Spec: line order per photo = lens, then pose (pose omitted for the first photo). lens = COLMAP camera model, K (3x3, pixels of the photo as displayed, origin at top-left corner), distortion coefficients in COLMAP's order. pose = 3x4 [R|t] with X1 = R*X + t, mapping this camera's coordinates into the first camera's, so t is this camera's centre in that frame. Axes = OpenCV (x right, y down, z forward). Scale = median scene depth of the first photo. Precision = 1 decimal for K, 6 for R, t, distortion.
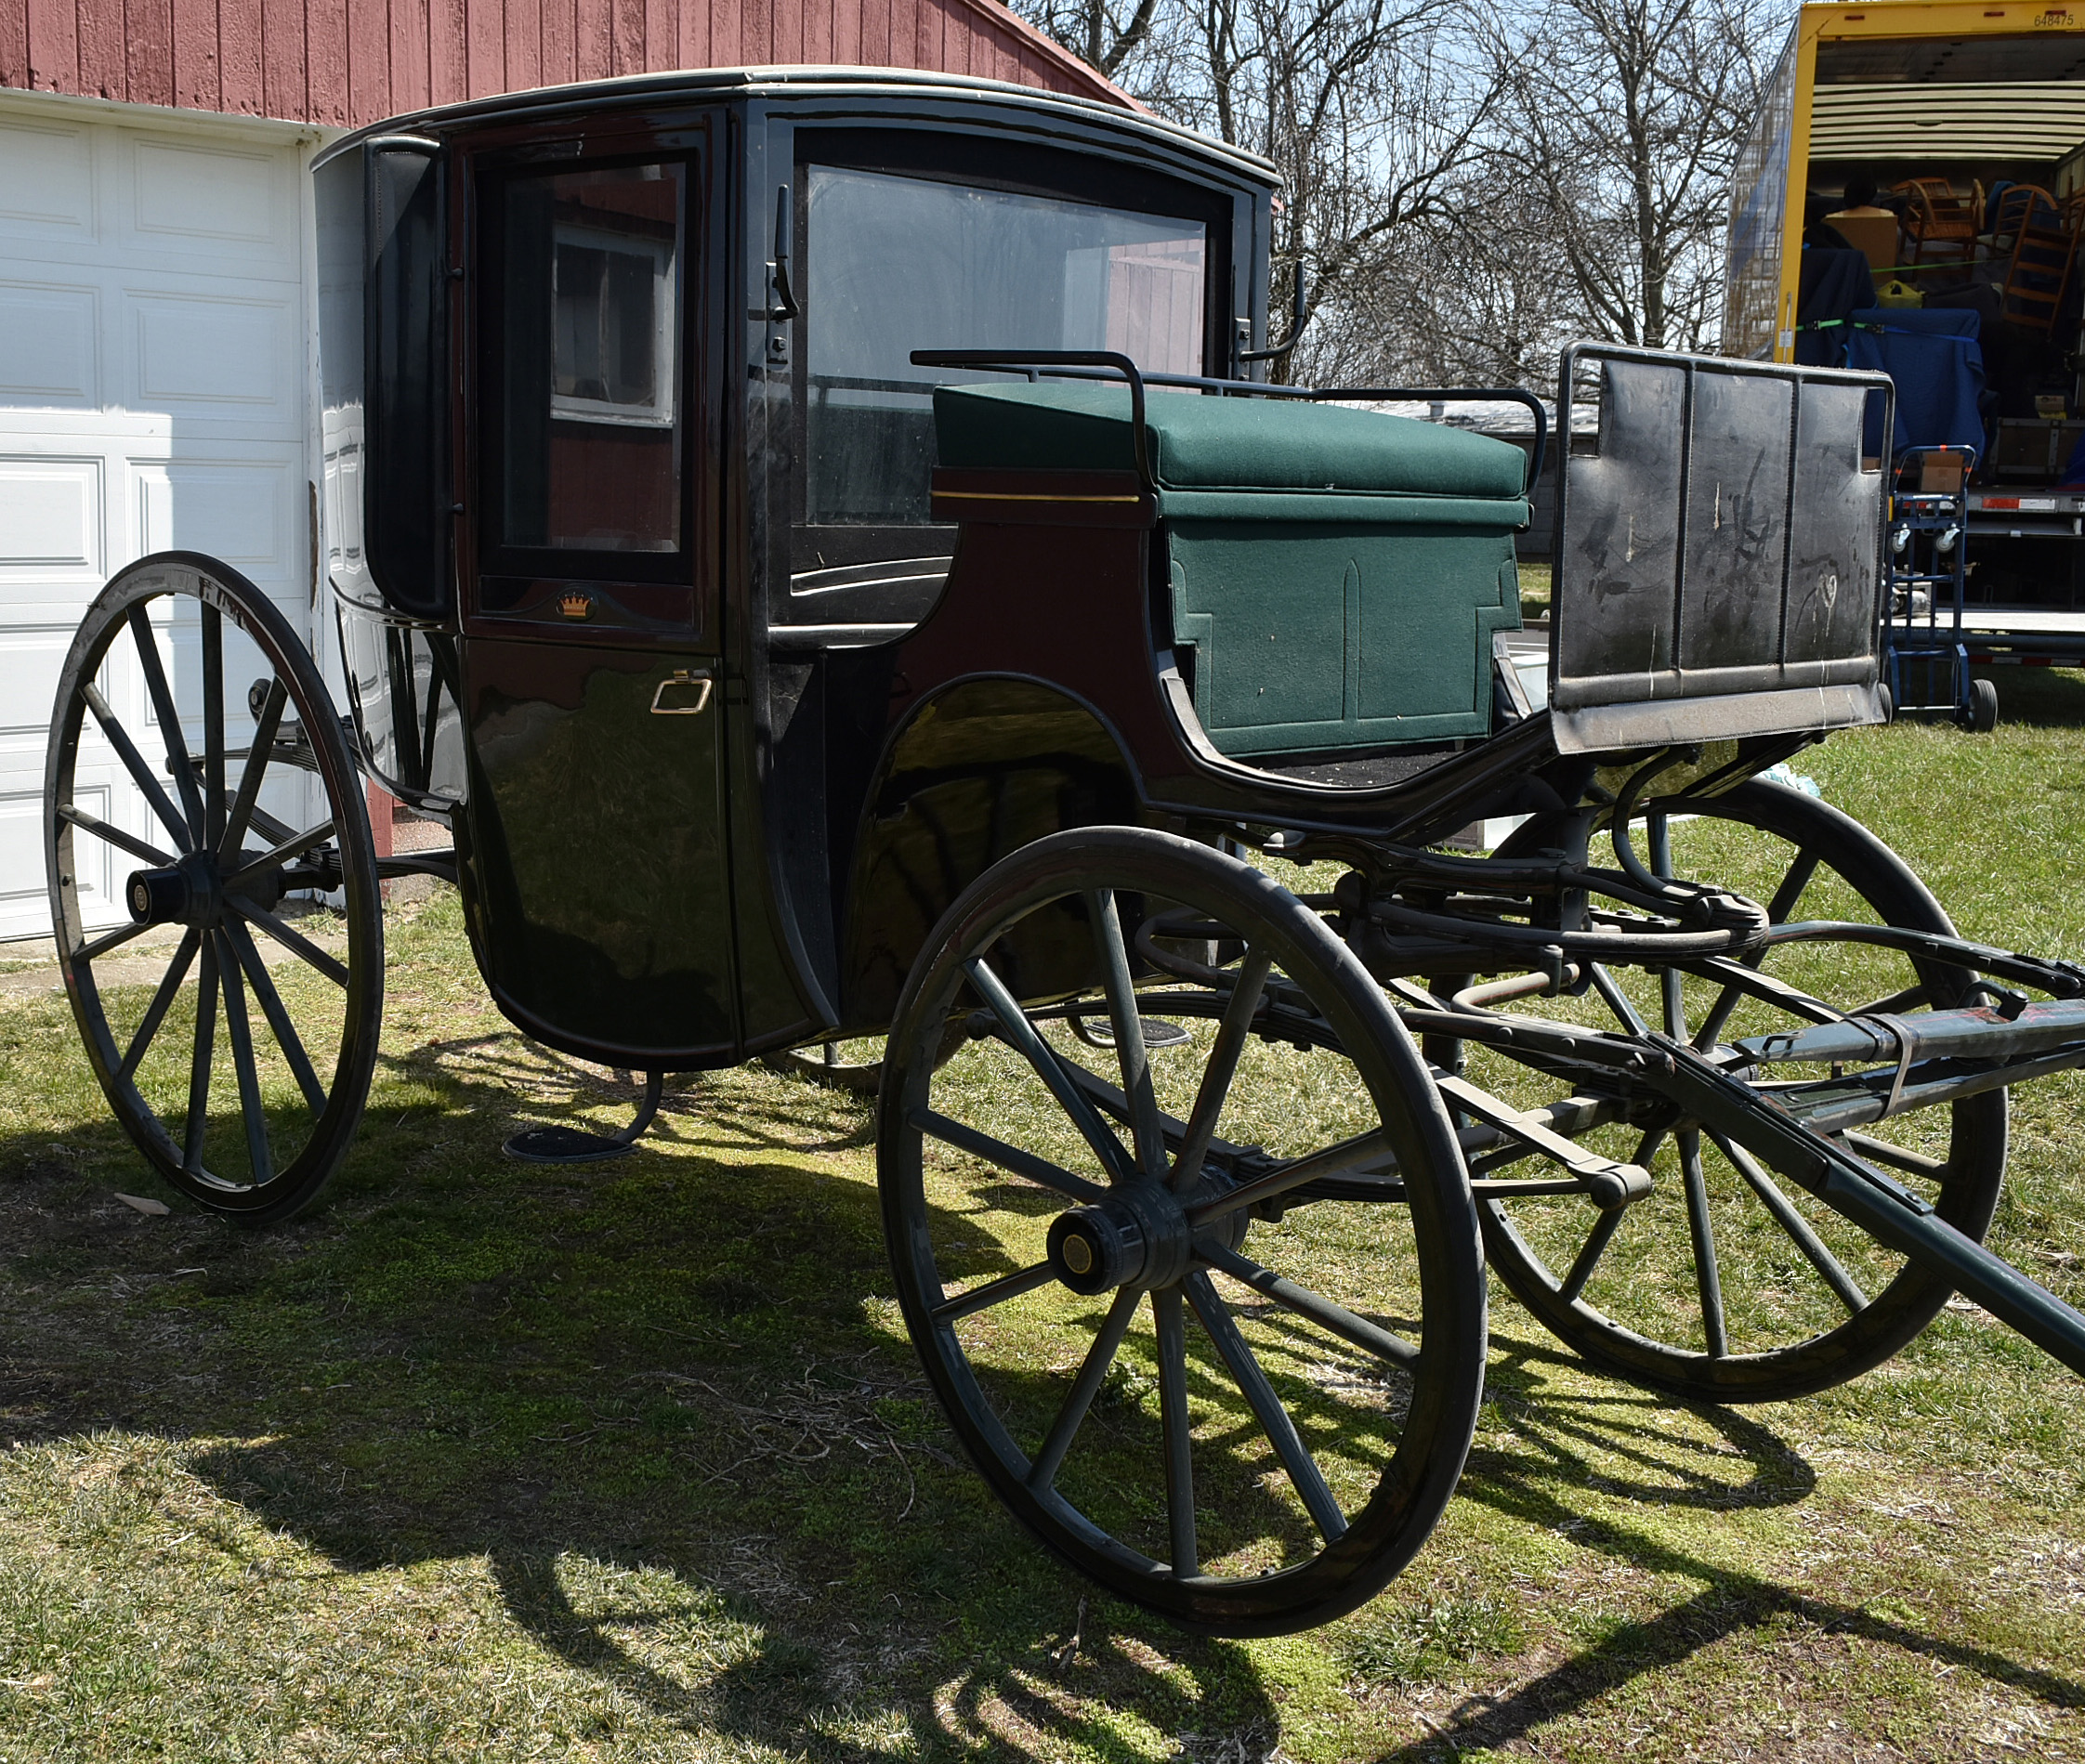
lens RADIAL K [[2397.2, 0, 875.8], [0, 2397.2, 857.9], [0, 0, 1]] dist [-0.020715, -0.041957]
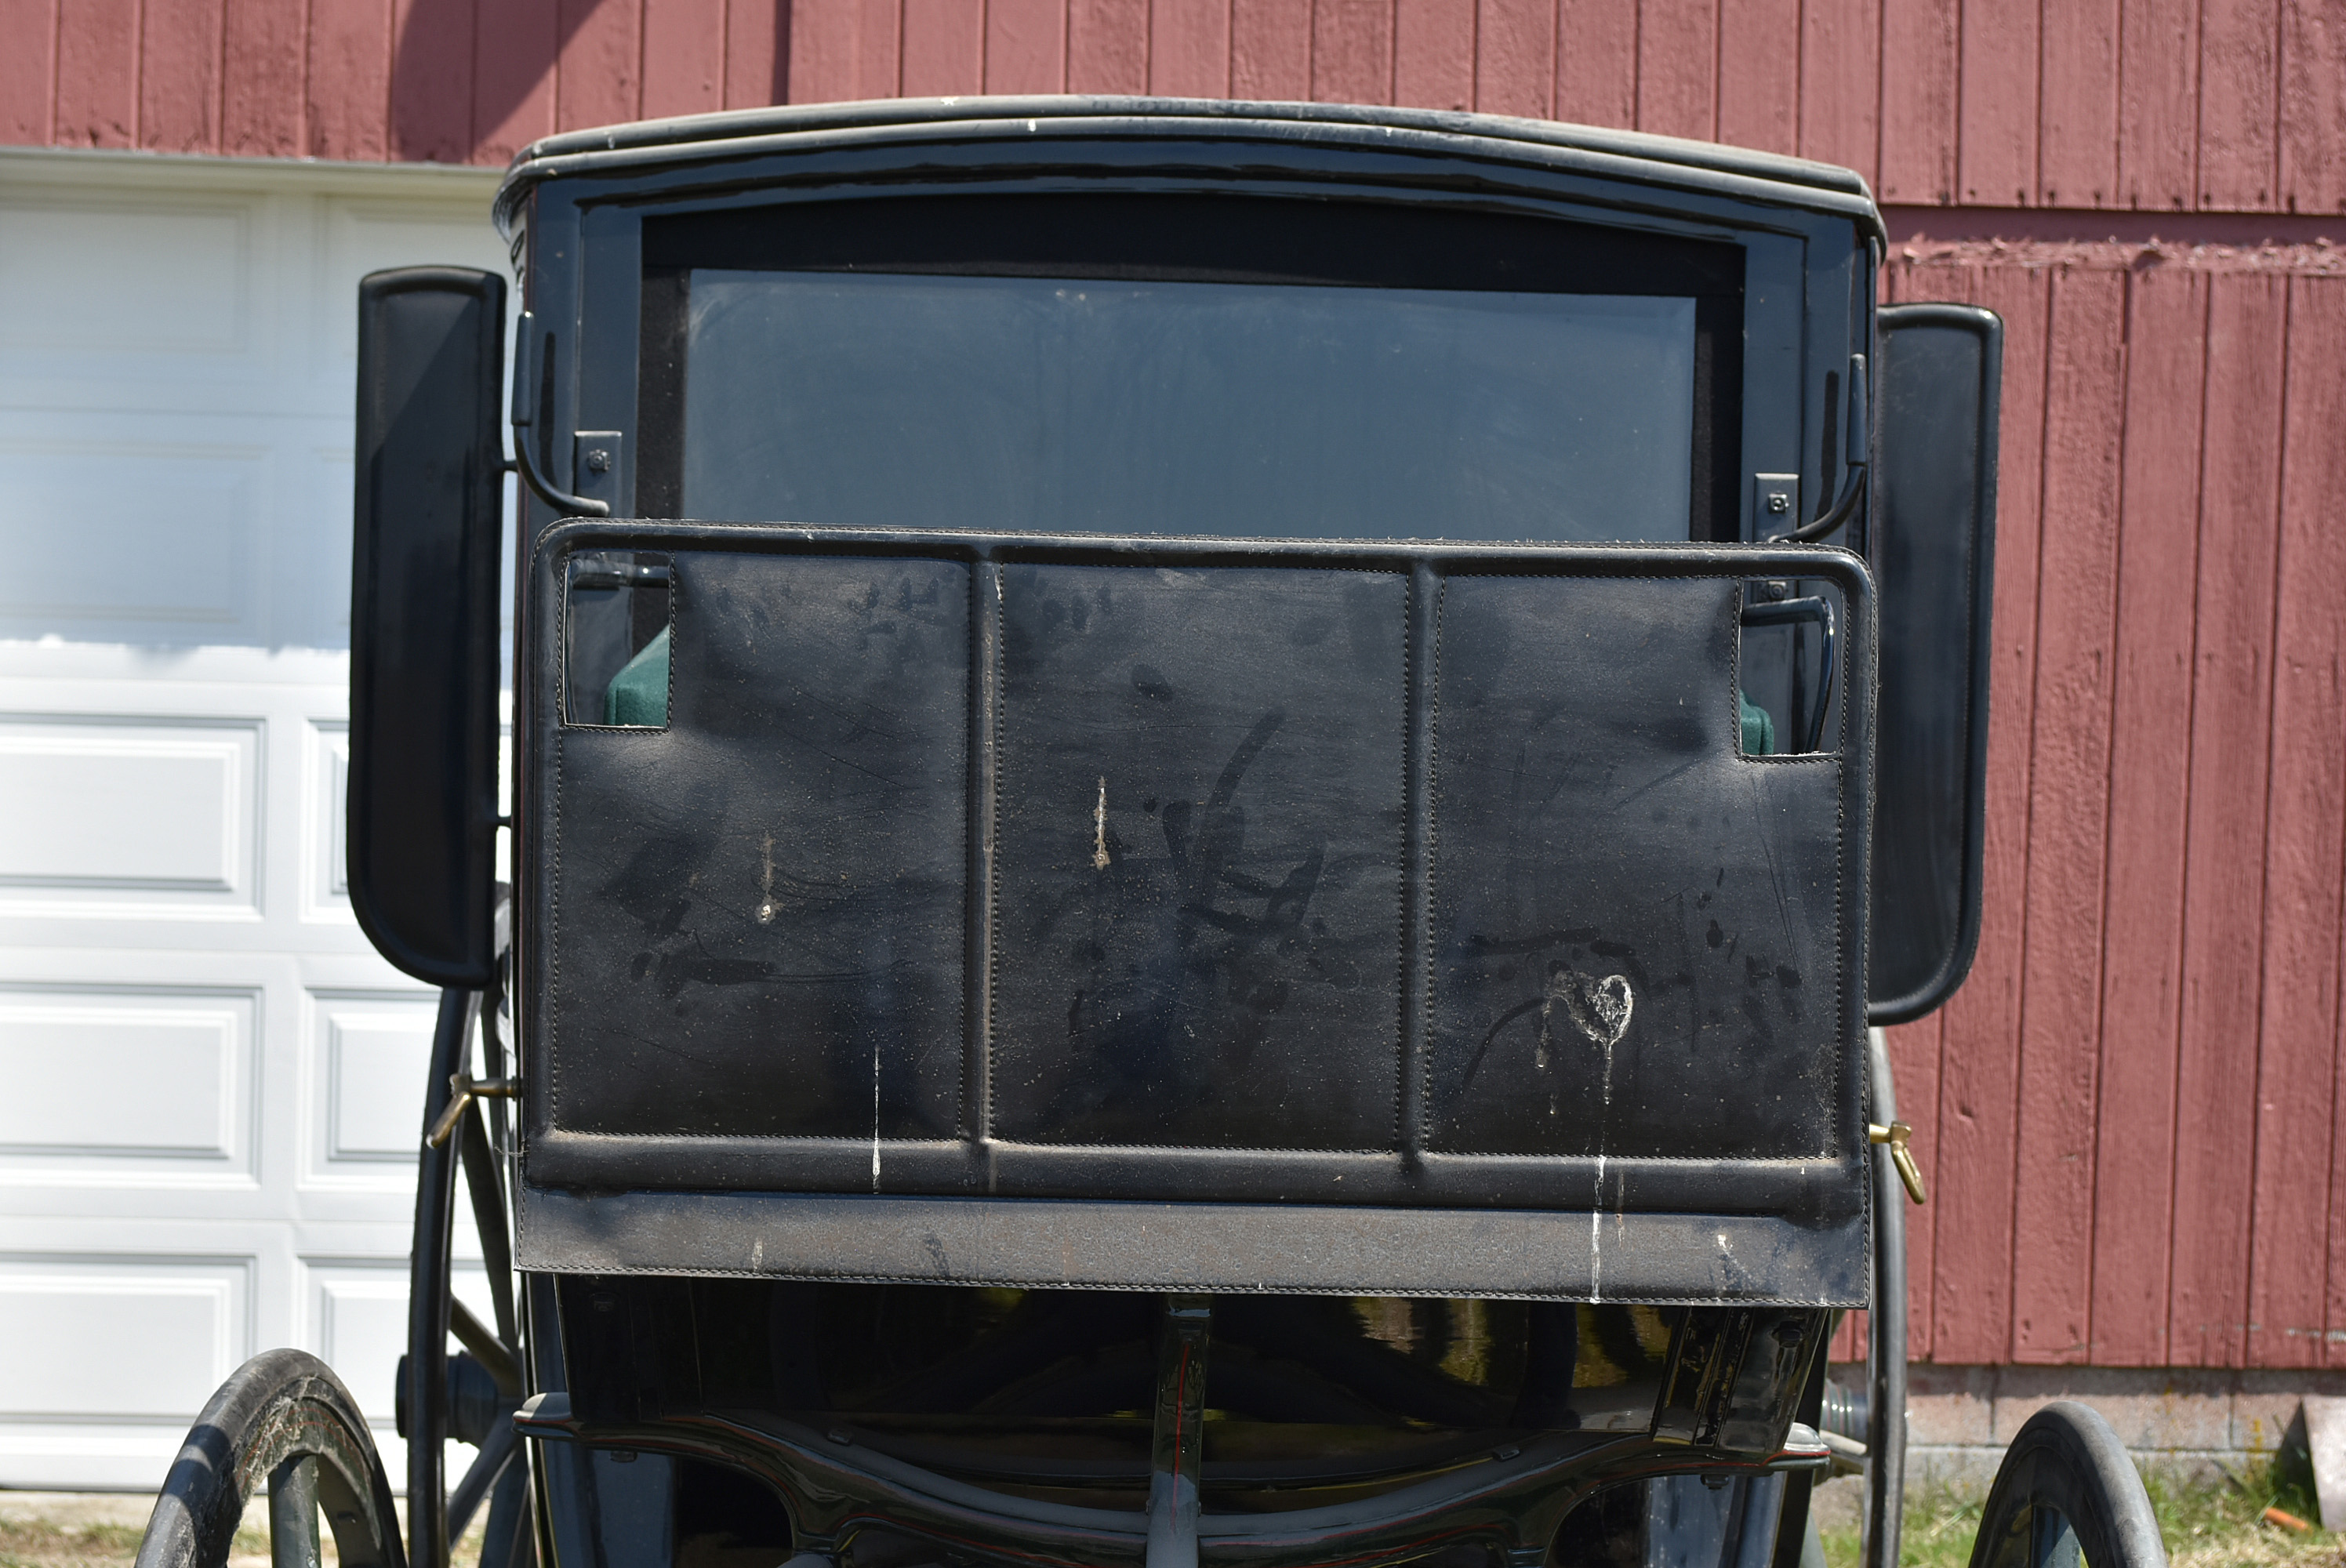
lens RADIAL K [[4375.4, 0, 1173.0], [0, 4375.4, 784.0], [0, 0, 1]] dist [-0.010558, 0.006617]
pose [[0.739149, 0.004203, -0.673529, 0.914573], [-0.110735, 0.987132, -0.115365, -0.046480], [0.664377, 0.159855, 0.730103, 0.306806]]
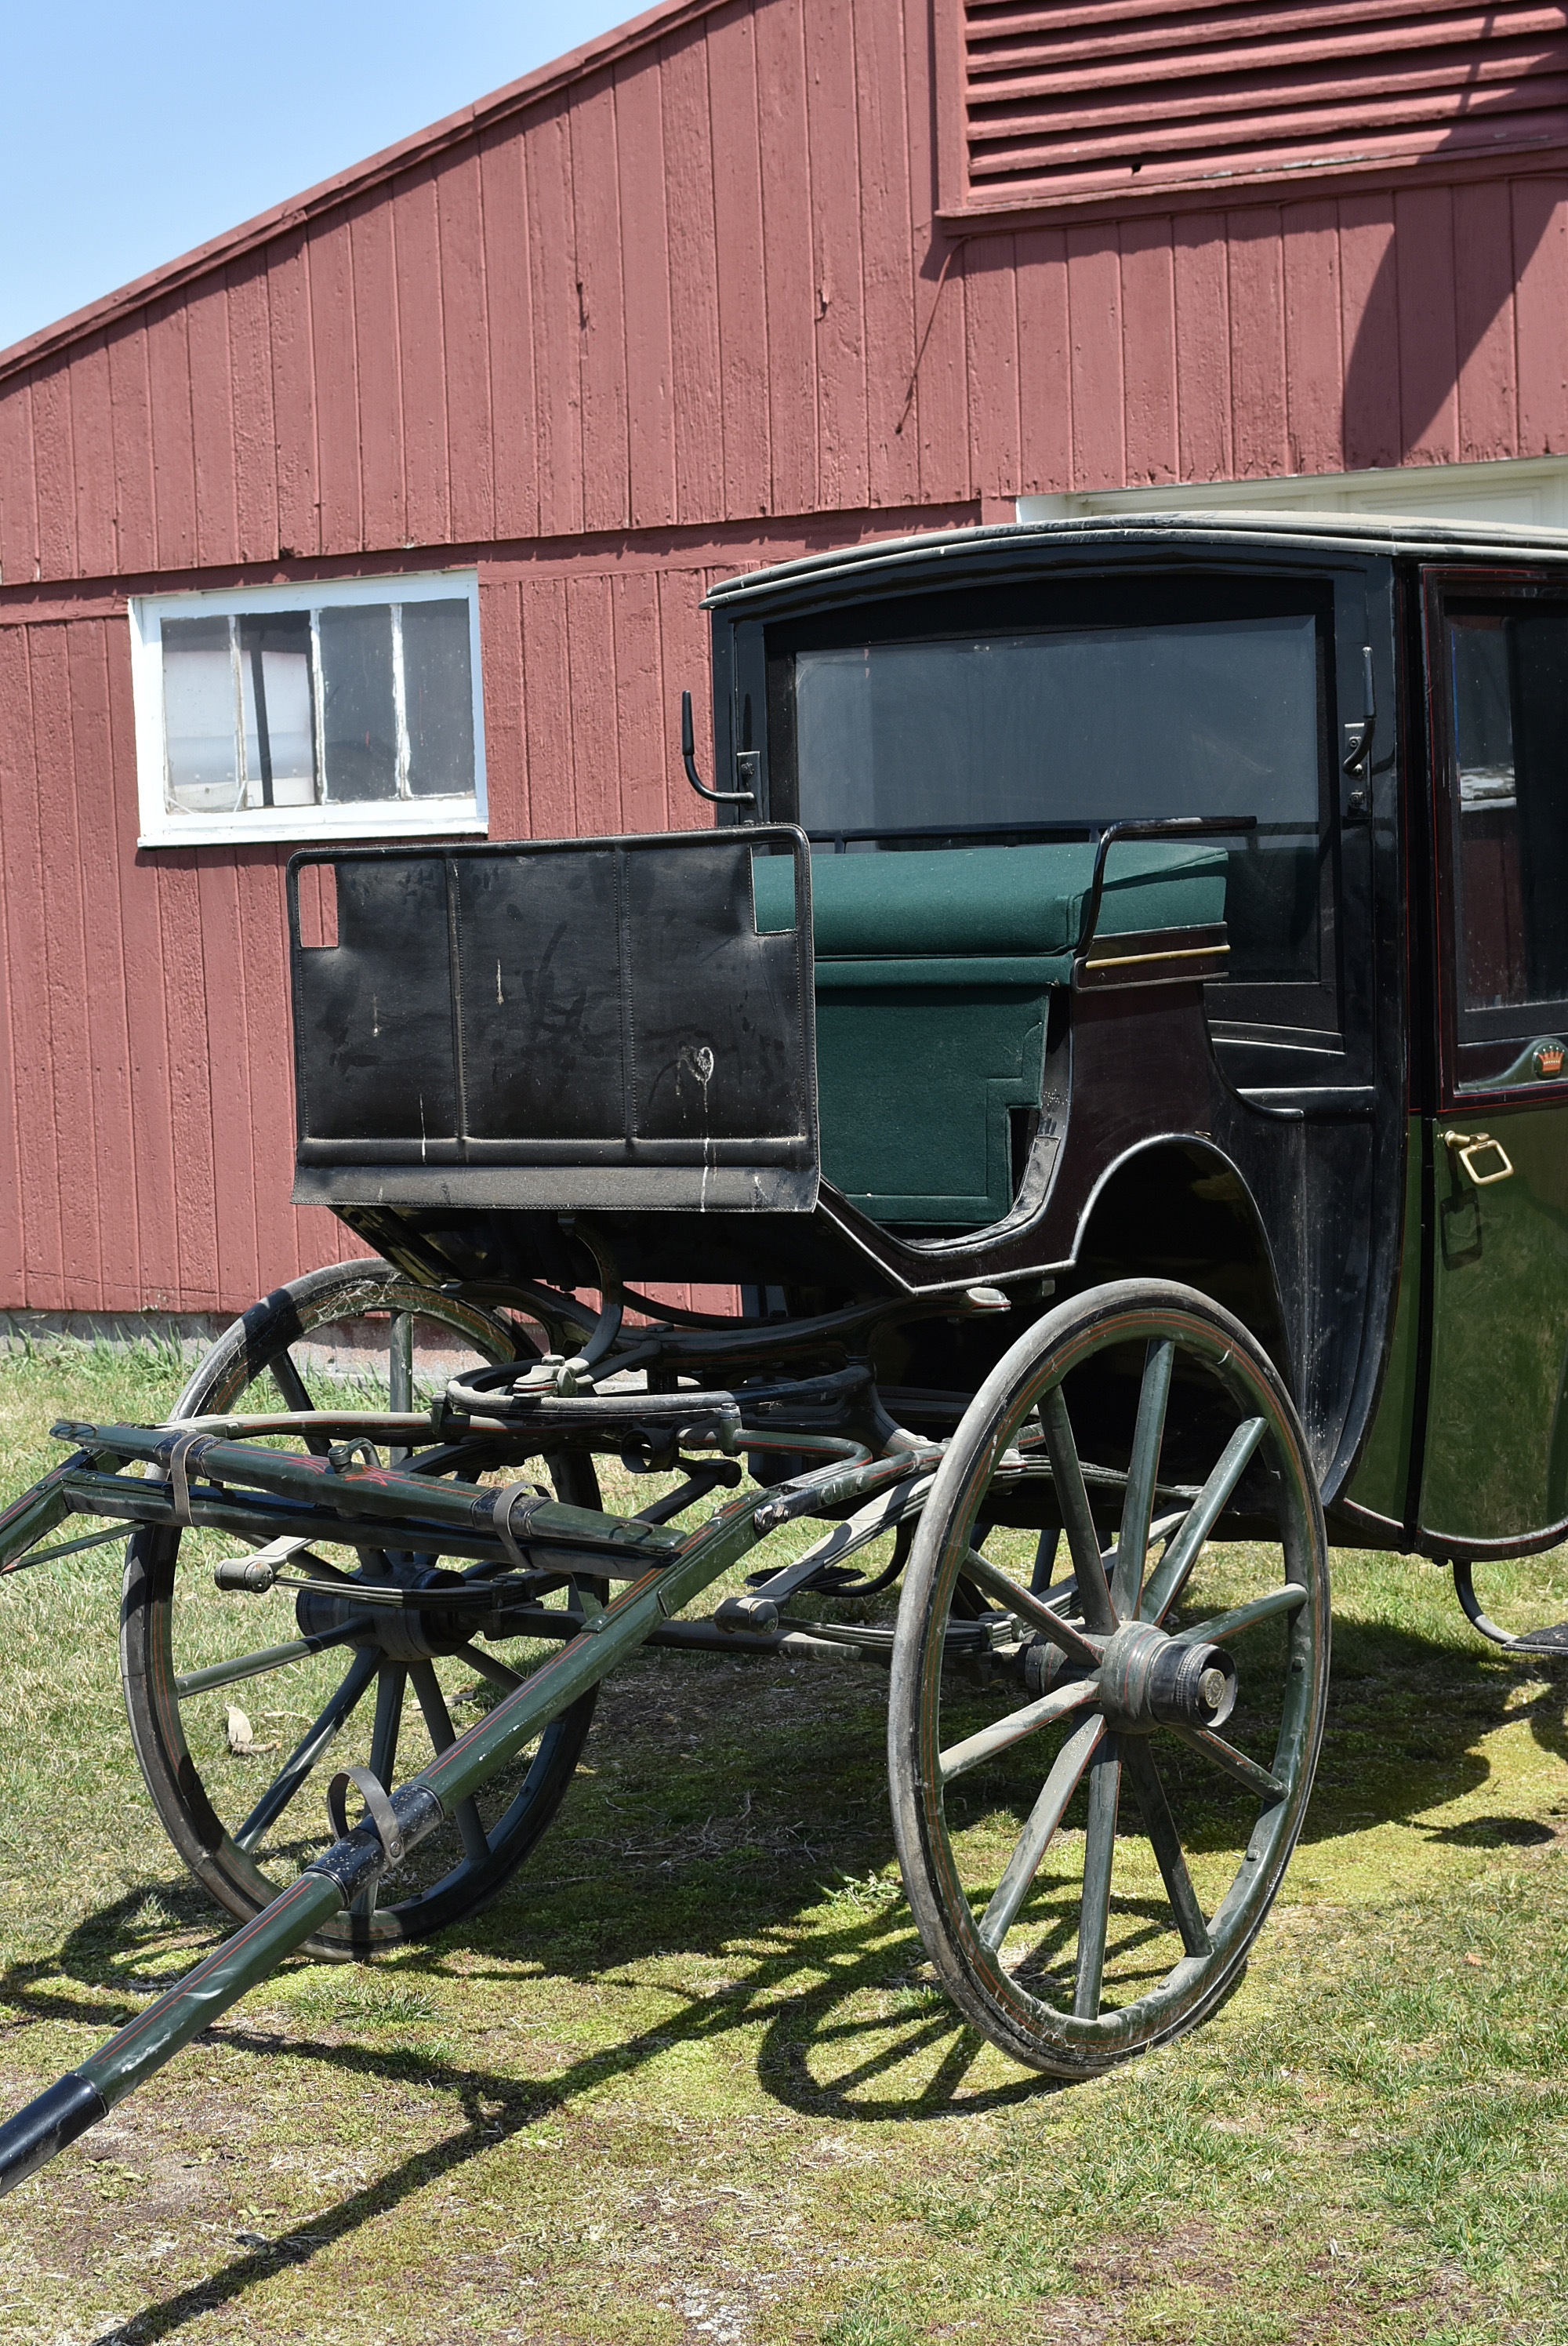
lens RADIAL K [[4488.3, 0, 784.0], [0, 4488.3, 1173.0], [0, 0, 1]] dist [-0.035766, 0.005987]
pose [[0.209517, 0.033677, -0.977225, 2.117598], [-0.104515, 0.994453, 0.011862, -0.093378], [0.972203, 0.099650, 0.211875, 0.661773]]
